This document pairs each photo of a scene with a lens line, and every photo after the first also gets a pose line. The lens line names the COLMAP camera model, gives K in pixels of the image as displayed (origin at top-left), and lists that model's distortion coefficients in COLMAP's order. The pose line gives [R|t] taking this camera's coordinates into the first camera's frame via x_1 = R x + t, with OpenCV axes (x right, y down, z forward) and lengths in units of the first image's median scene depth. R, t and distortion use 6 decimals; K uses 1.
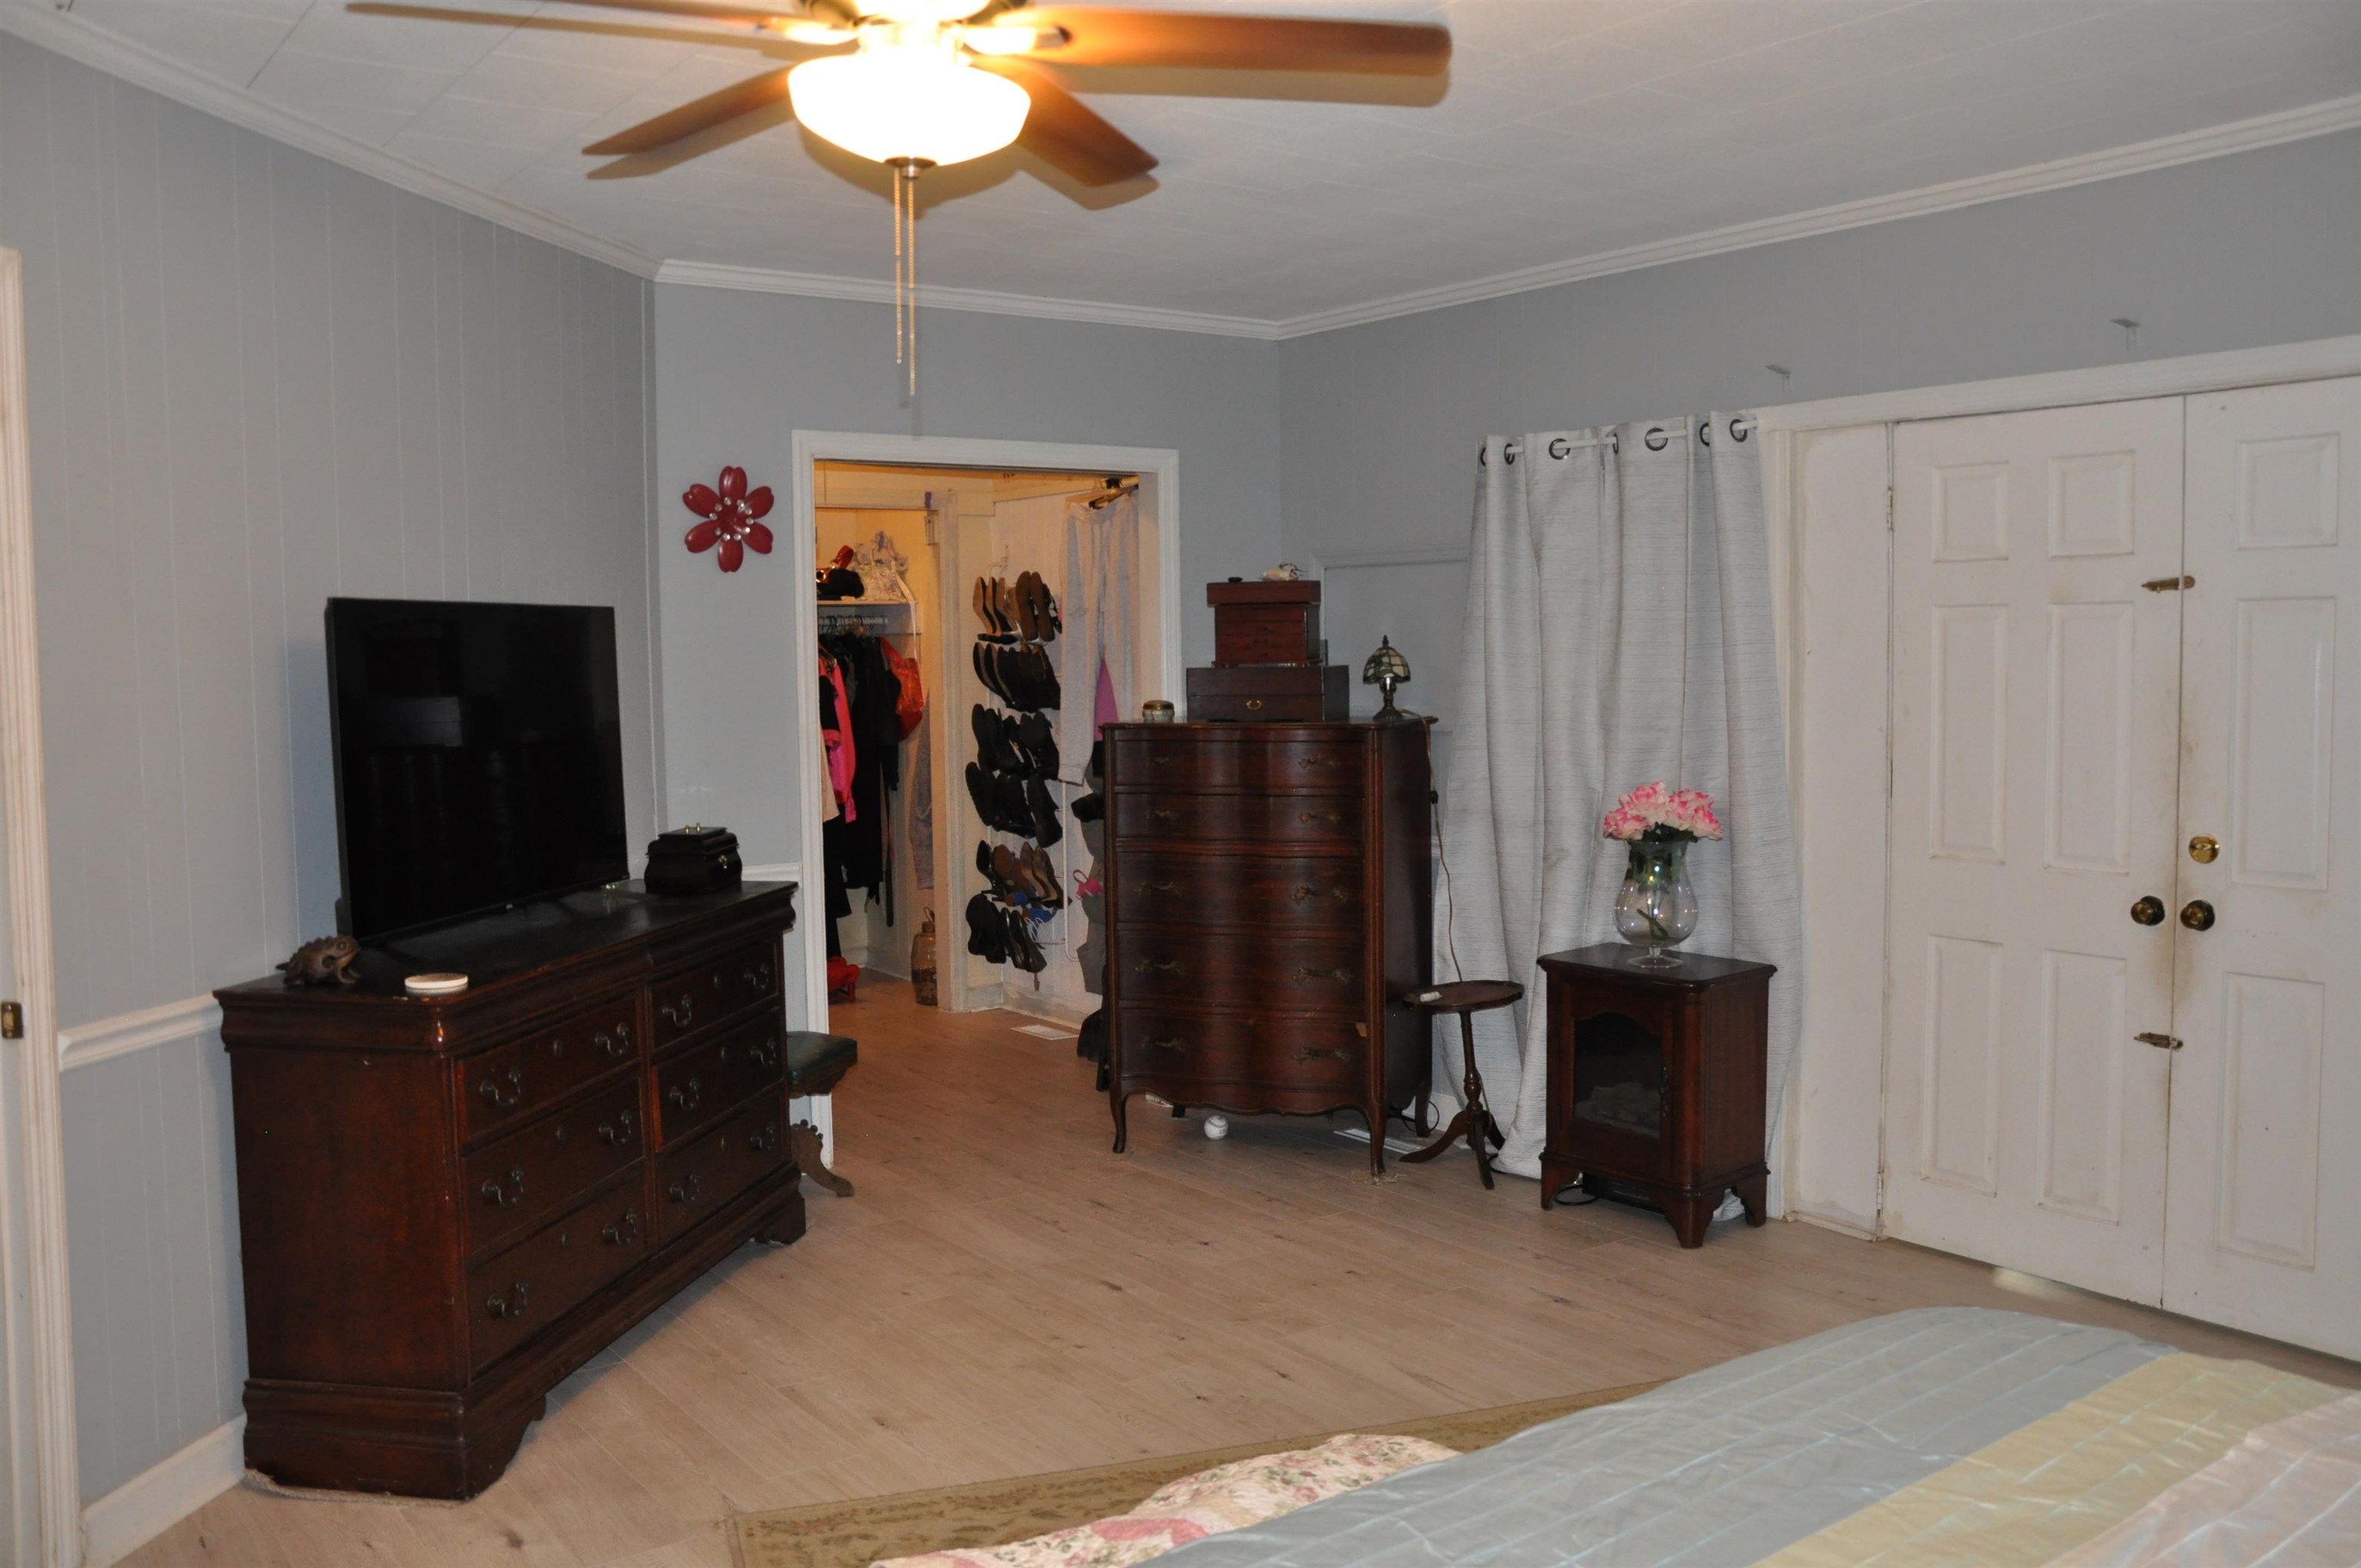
lens RADIAL K [[1956.4, 0, 1182.4], [0, 1956.4, 790.1], [0, 0, 1]] dist [-0.135027, 0.139522]
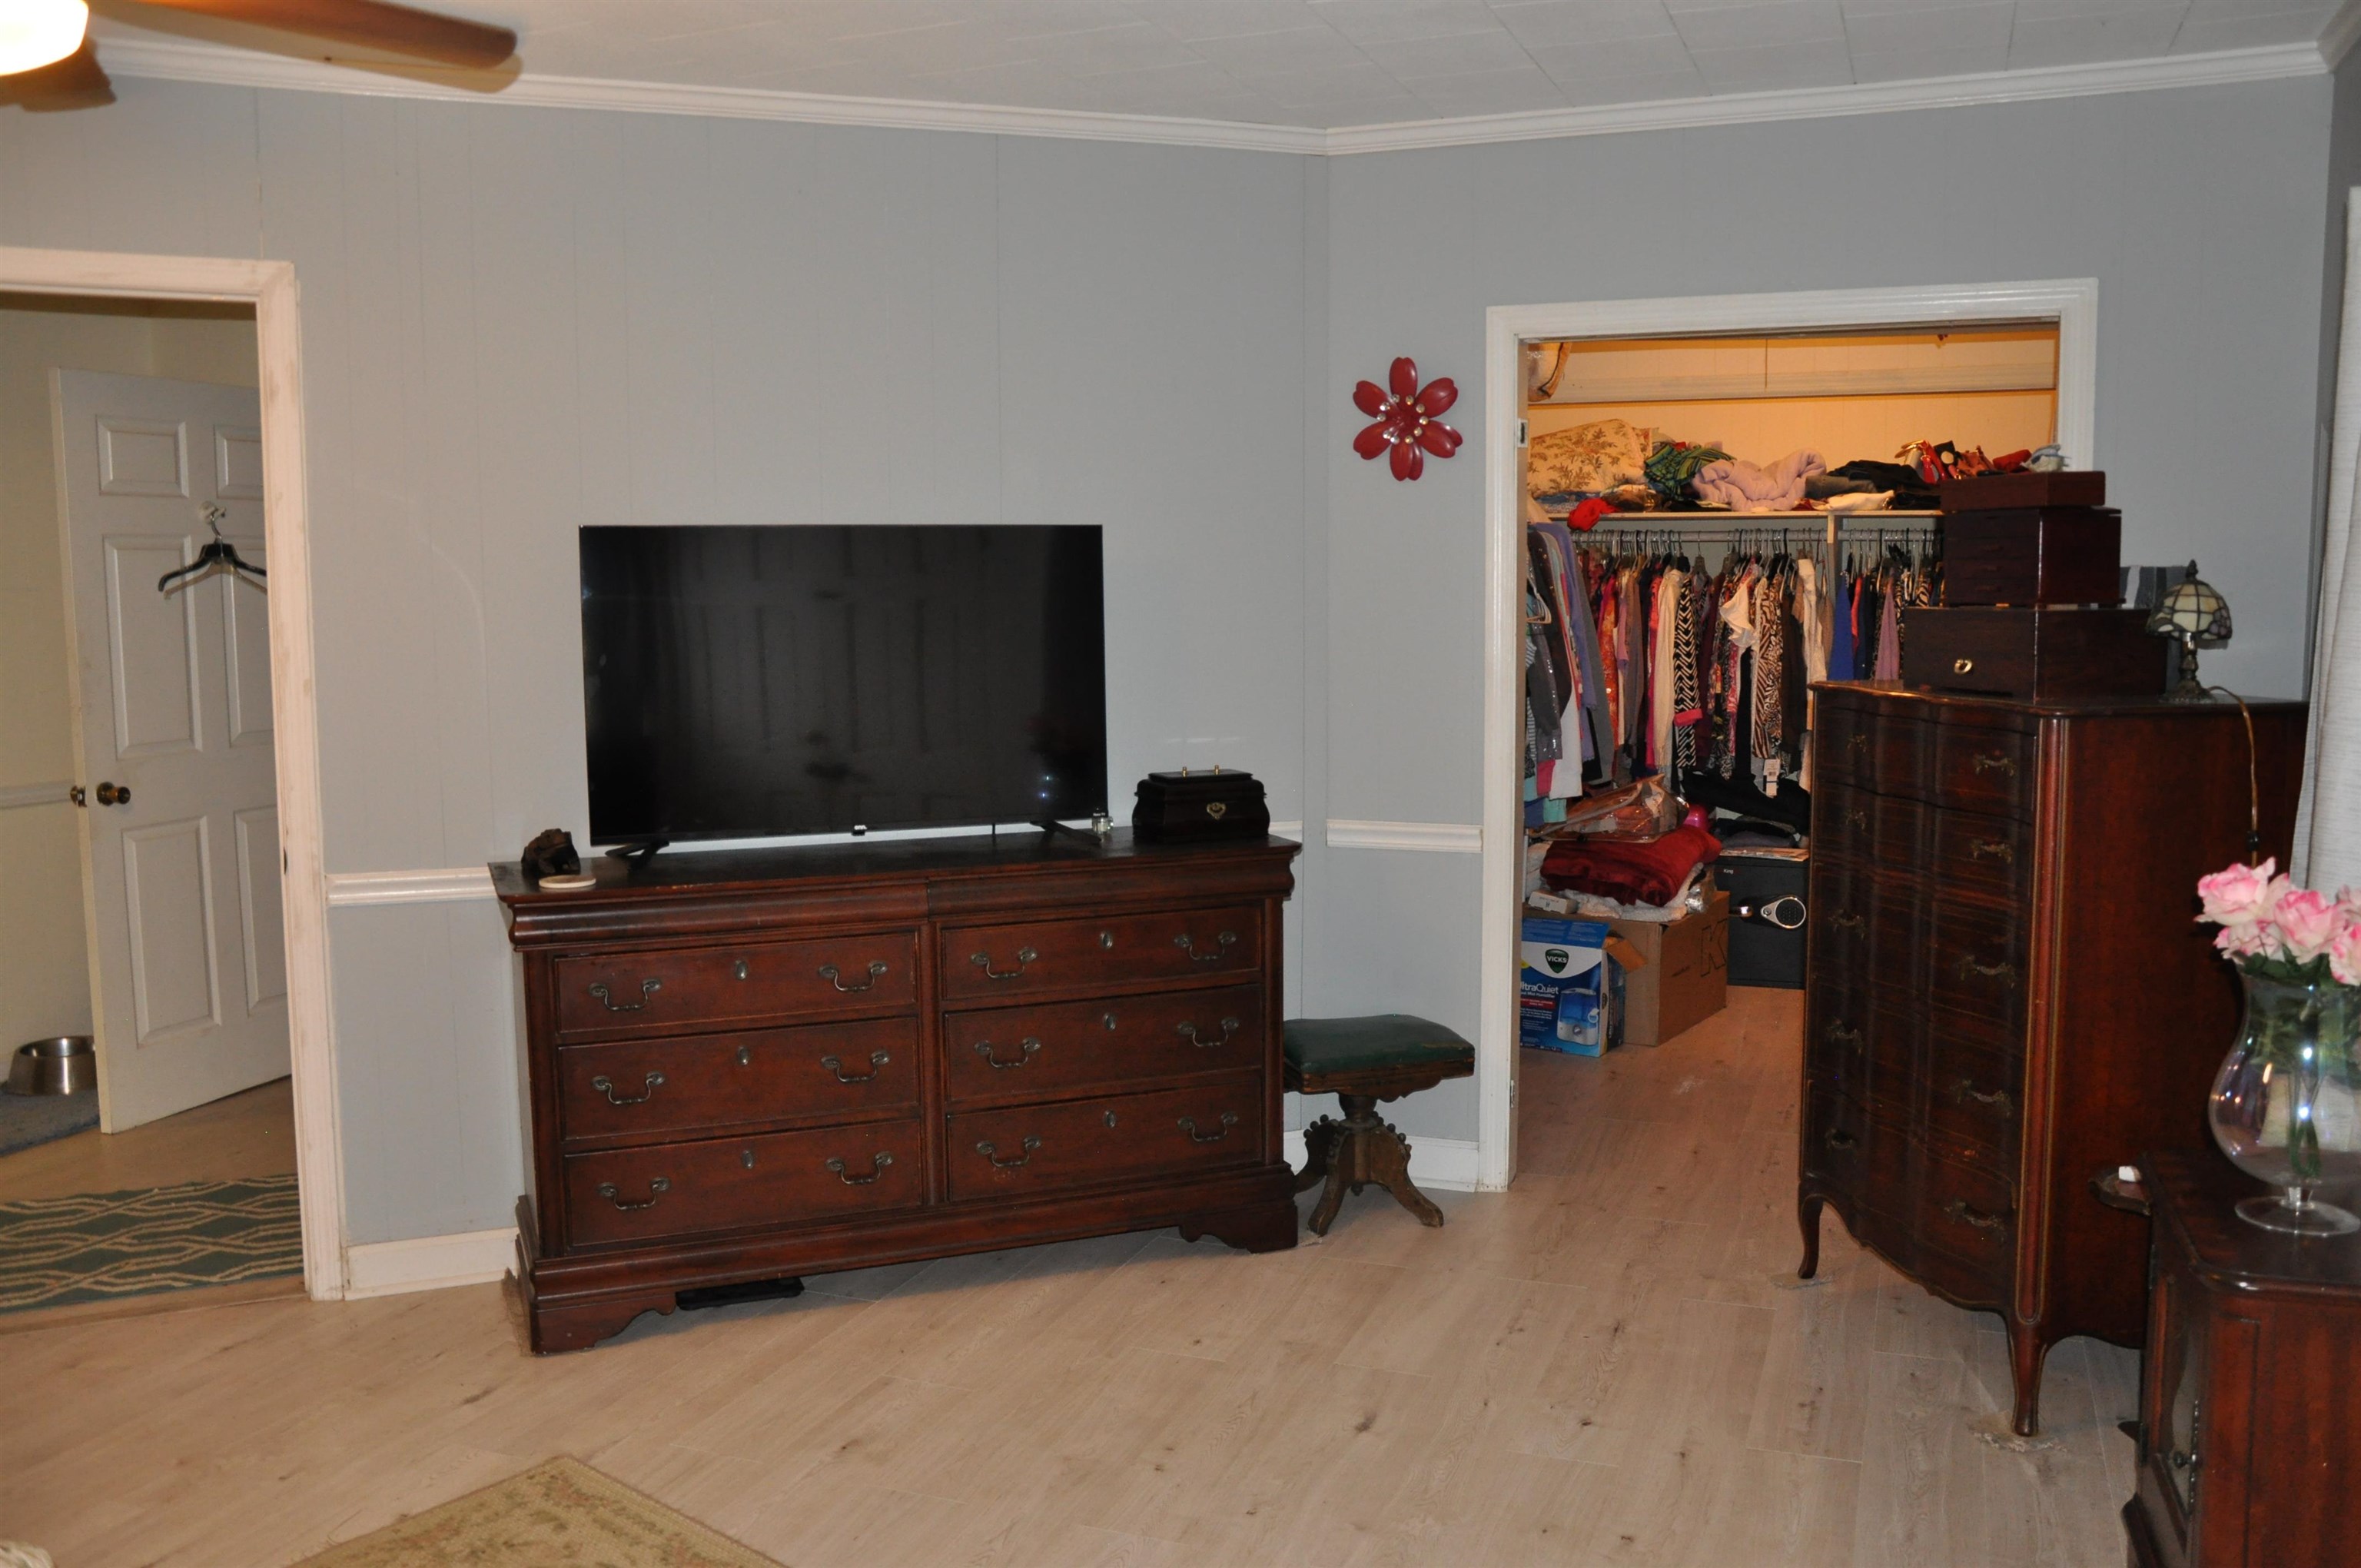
lens RADIAL K [[1956.4, 0, 1173.3], [0, 1956.4, 771.1], [0, 0, 1]] dist [-0.135027, 0.139522]
pose [[0.536599, 0.092565, -0.838745, 0.488757], [-0.061051, 0.995619, 0.070820, -0.042415], [0.841626, 0.013204, 0.539899, 0.486626]]
